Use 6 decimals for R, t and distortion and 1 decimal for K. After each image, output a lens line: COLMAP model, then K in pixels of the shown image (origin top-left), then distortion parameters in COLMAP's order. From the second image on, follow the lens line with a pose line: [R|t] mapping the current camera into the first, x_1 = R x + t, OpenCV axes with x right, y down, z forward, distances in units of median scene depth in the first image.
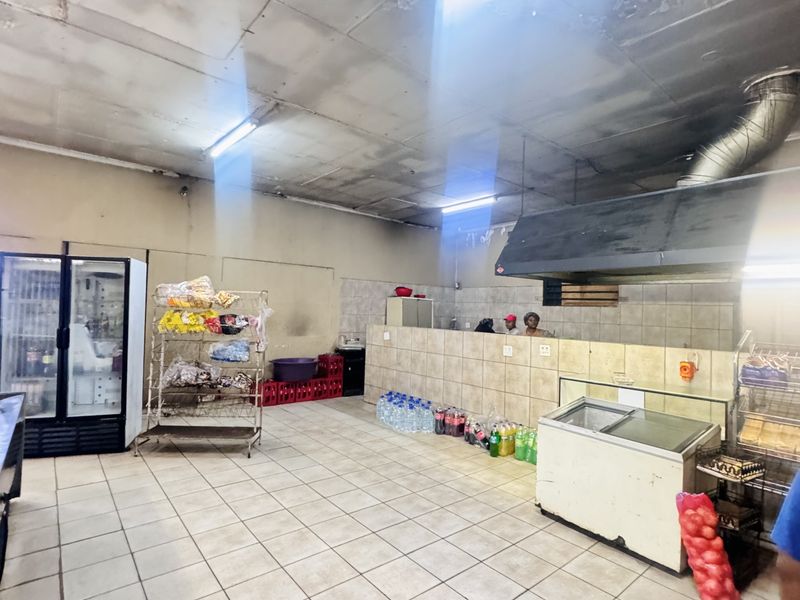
lens RADIAL K [[425.0, 0, 398.0], [0, 425.0, 299.2], [0, 0, 1]] dist [-0.006774, 0.002586]
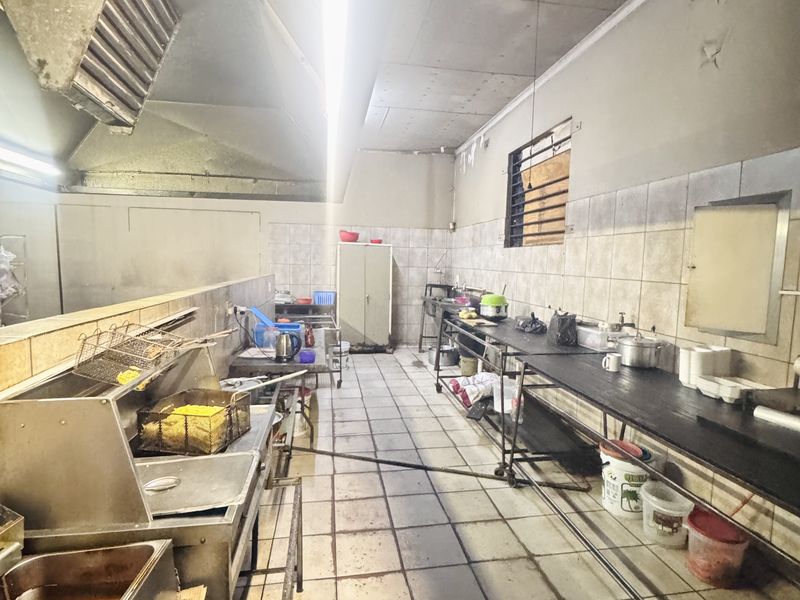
lens RADIAL K [[425.0, 0, 397.9], [0, 425.0, 302.1], [0, 0, 1]] dist [-0.006774, 0.002586]
pose [[0.867723, 0.033176, -0.495939, 0.748643], [0.020020, 0.994628, 0.101564, 0.041334], [0.496644, -0.098058, 0.862397, 0.483261]]
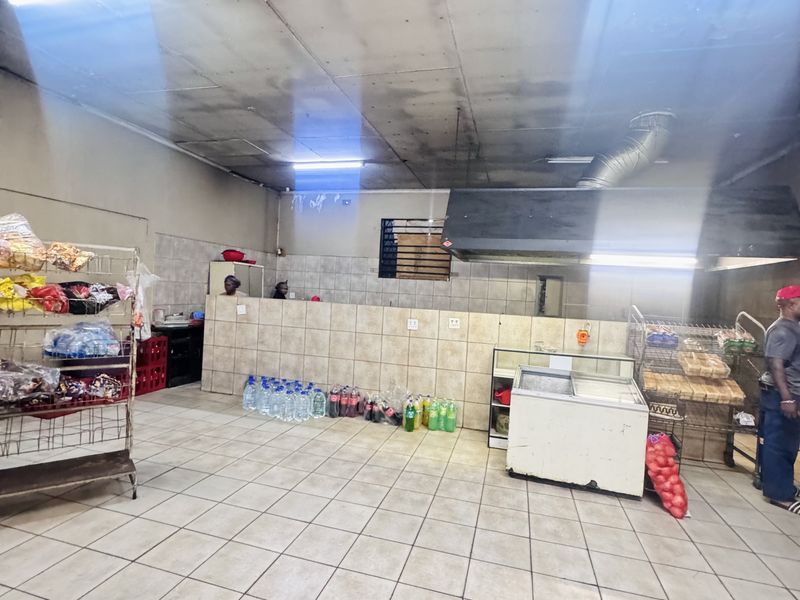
lens RADIAL K [[425.0, 0, 398.4], [0, 425.0, 298.9], [0, 0, 1]] dist [-0.006774, 0.002586]
pose [[0.821958, 0.000231, 0.569548, -0.289603], [-0.043492, 0.997106, 0.062361, 0.001172], [-0.567885, -0.076029, 0.819589, 0.180588]]
